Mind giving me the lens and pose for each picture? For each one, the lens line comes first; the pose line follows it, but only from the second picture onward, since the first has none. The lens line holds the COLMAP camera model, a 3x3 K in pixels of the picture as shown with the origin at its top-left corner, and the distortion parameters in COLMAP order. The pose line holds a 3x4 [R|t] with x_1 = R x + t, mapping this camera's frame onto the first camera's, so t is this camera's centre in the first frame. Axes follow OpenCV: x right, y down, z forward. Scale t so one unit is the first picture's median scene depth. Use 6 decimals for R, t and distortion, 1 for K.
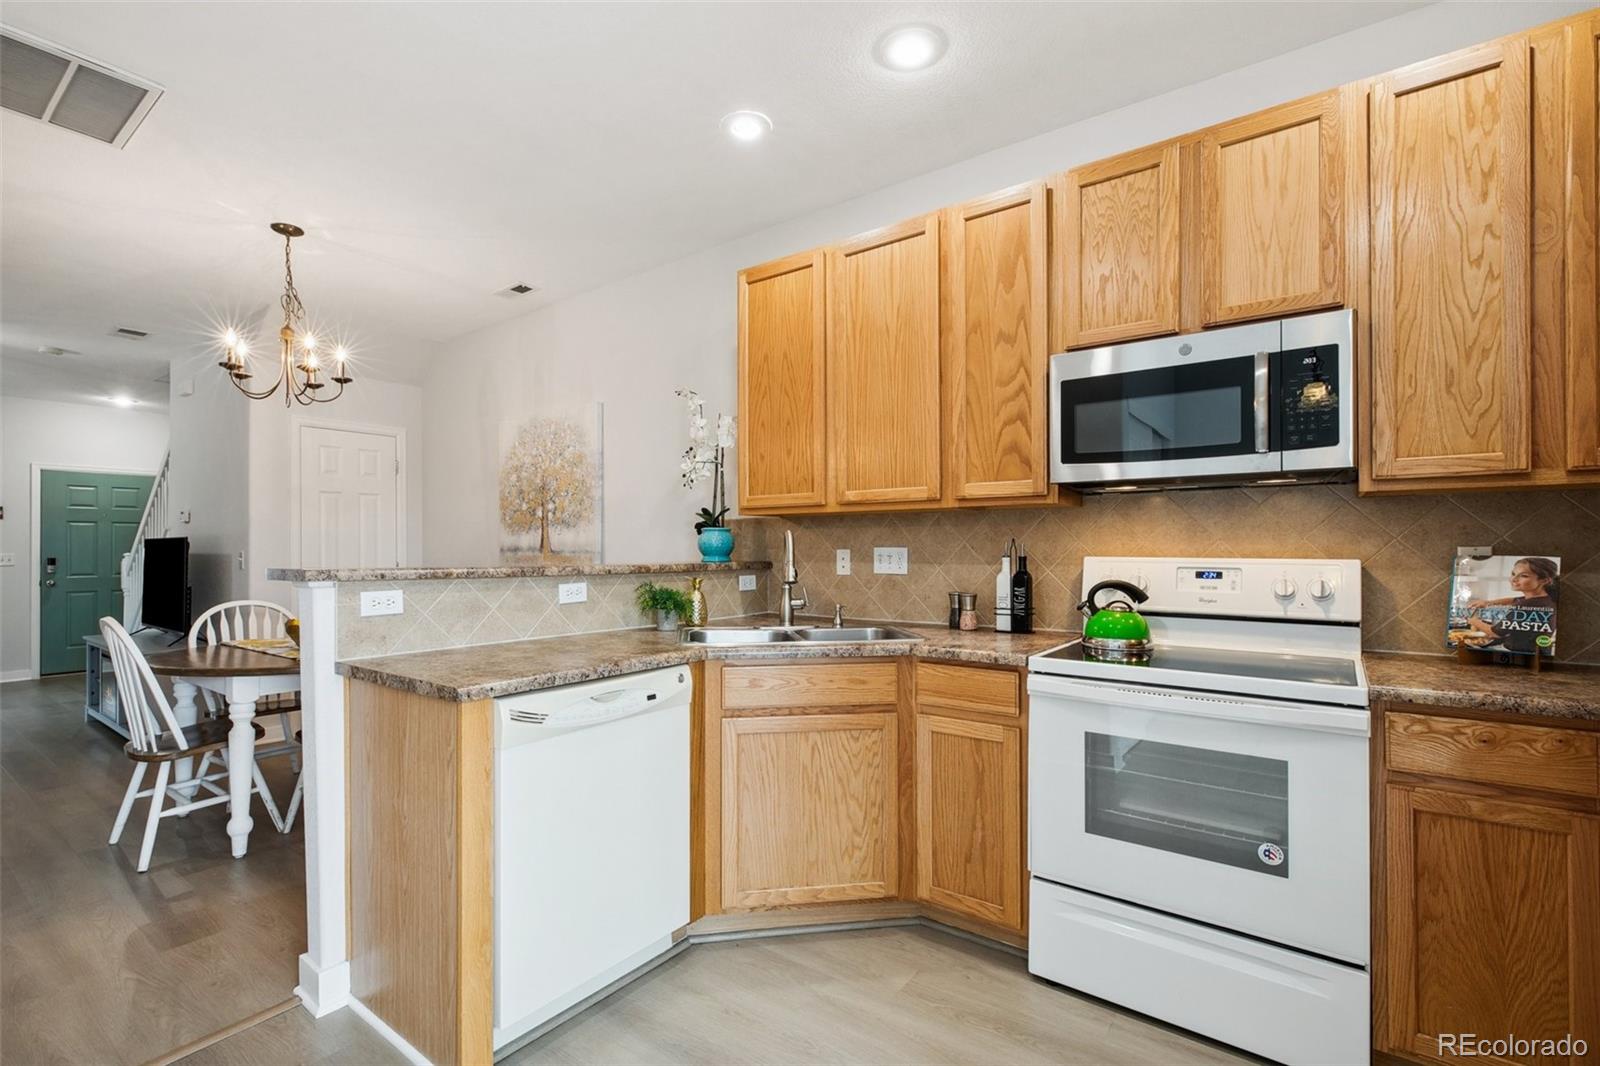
lens RADIAL K [[730.0, 0, 801.0], [0, 730.0, 546.7], [0, 0, 1]] dist [0.006074, -0.000349]
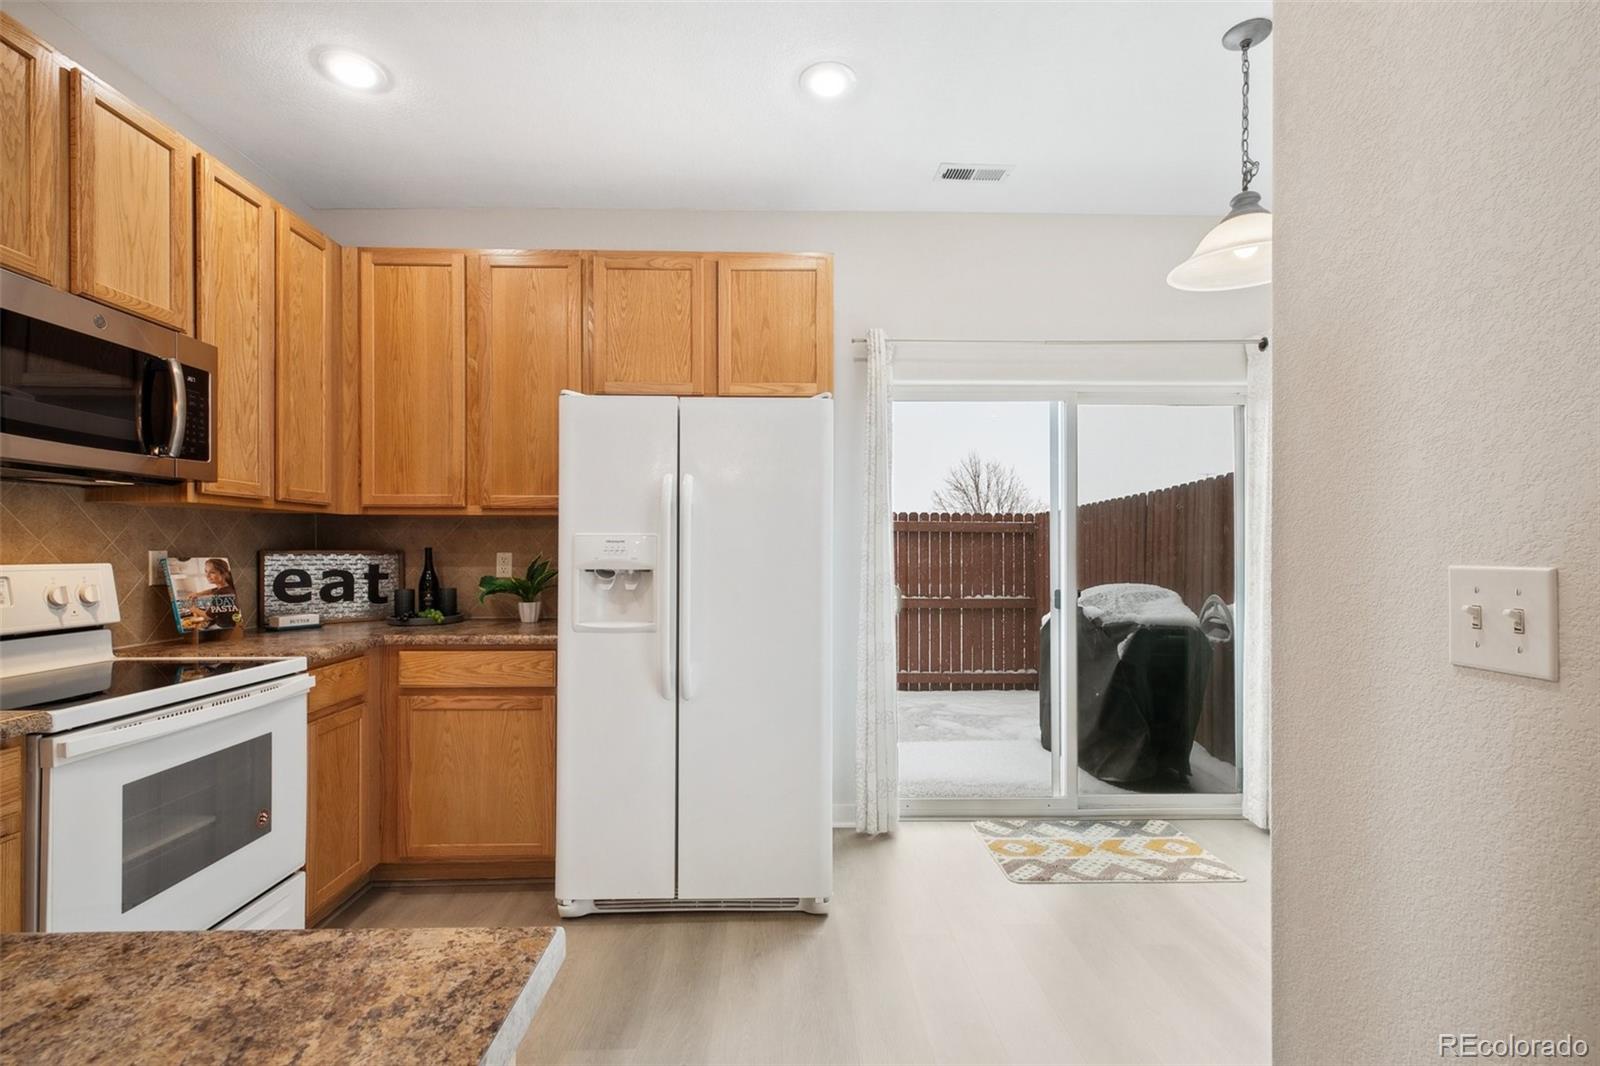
lens RADIAL K [[730.0, 0, 800.6], [0, 730.0, 547.1], [0, 0, 1]] dist [0.006074, -0.000349]
pose [[-0.616793, 0.004023, 0.787115, -0.719389], [0.001484, 0.999991, -0.003949, 0.000855], [-0.787124, -0.001268, -0.616793, 0.960542]]
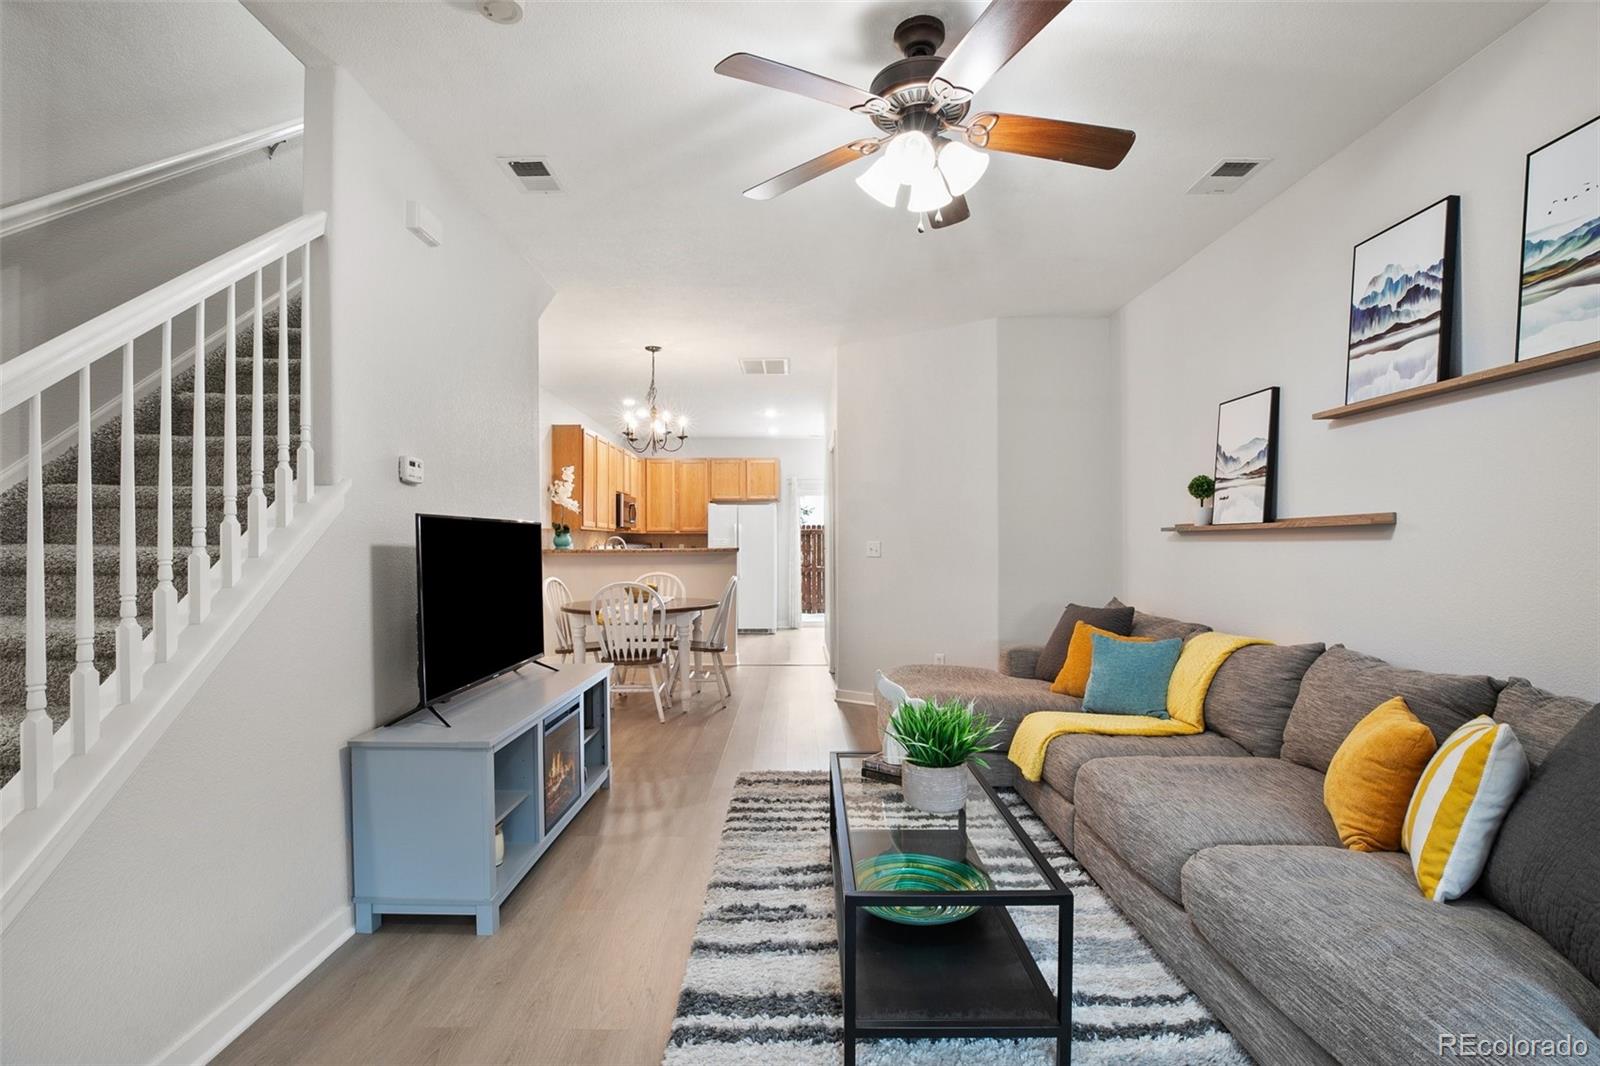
lens RADIAL K [[730.0, 0, 796.0], [0, 730.0, 541.5], [0, 0, 1]] dist [0.006074, -0.000349]
pose [[-0.590707, 0.009287, 0.806833, -2.487927], [0.005758, 0.999957, -0.007294, 0.018243], [-0.806866, 0.000337, -0.590735, 2.093496]]
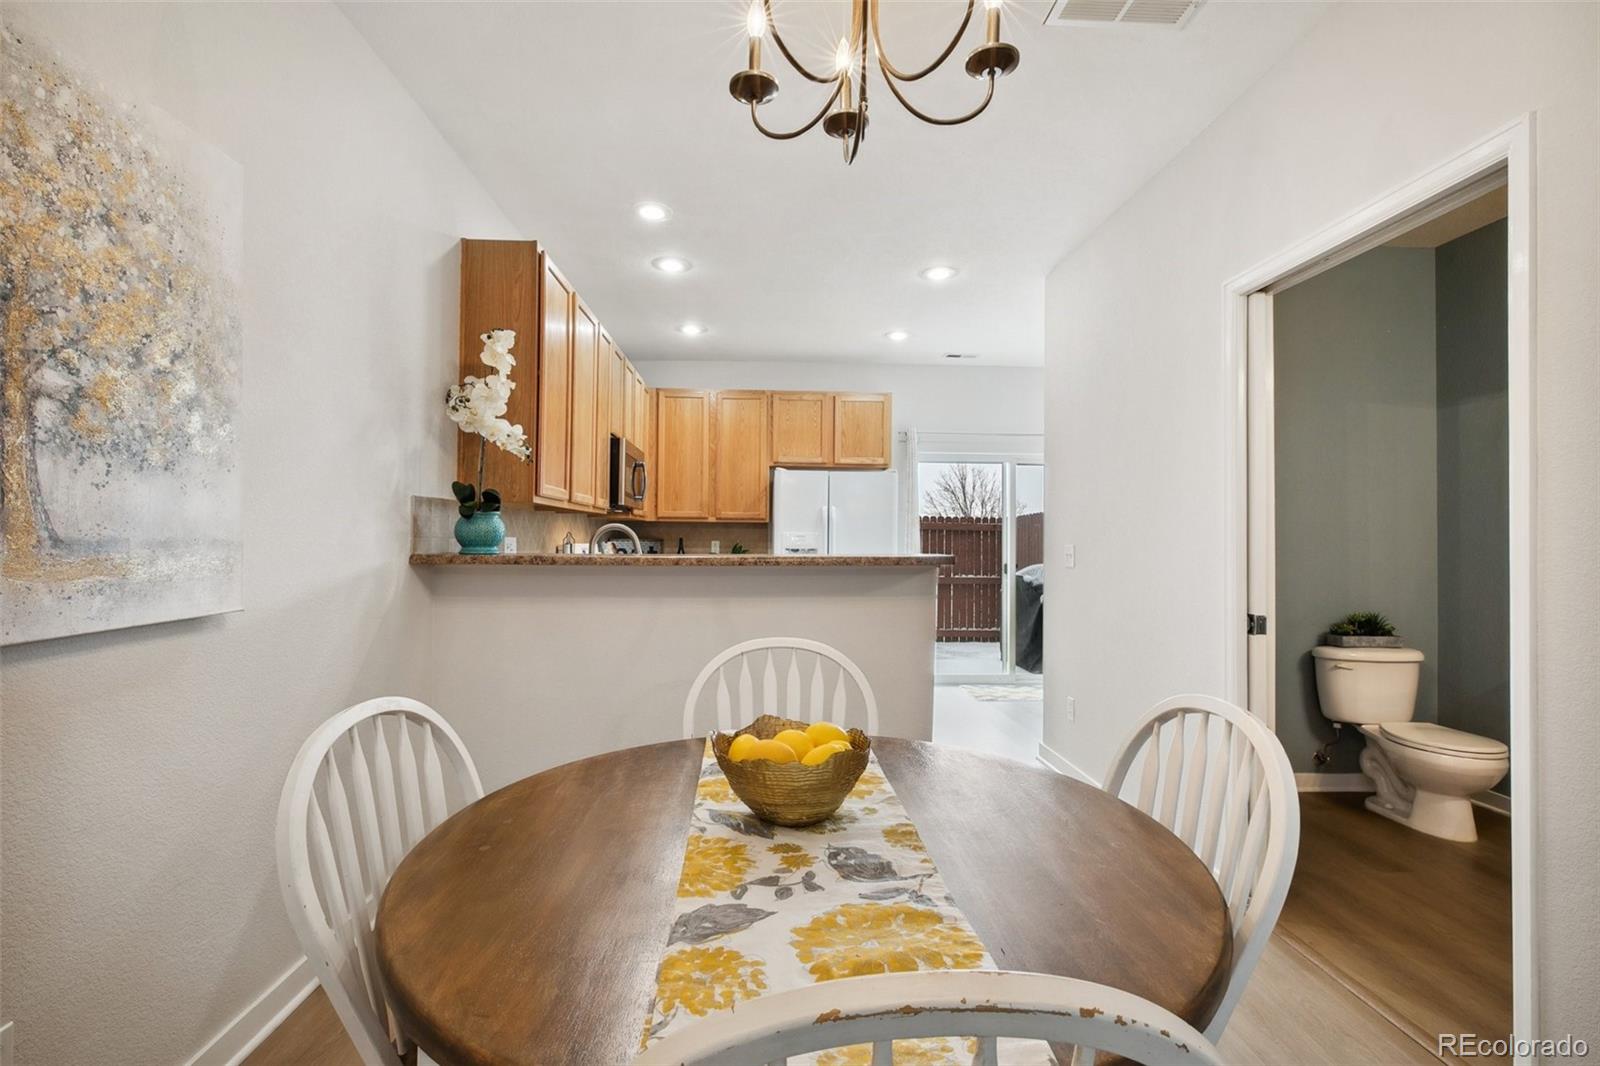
lens RADIAL K [[730.0, 0, 792.3], [0, 730.0, 531.6], [0, 0, 1]] dist [0.006074, -0.000349]
pose [[-0.621911, 0.007605, 0.783051, -1.255199], [-0.007382, 0.999851, -0.015573, 0.007513], [-0.783053, -0.015465, -0.621762, 1.633578]]
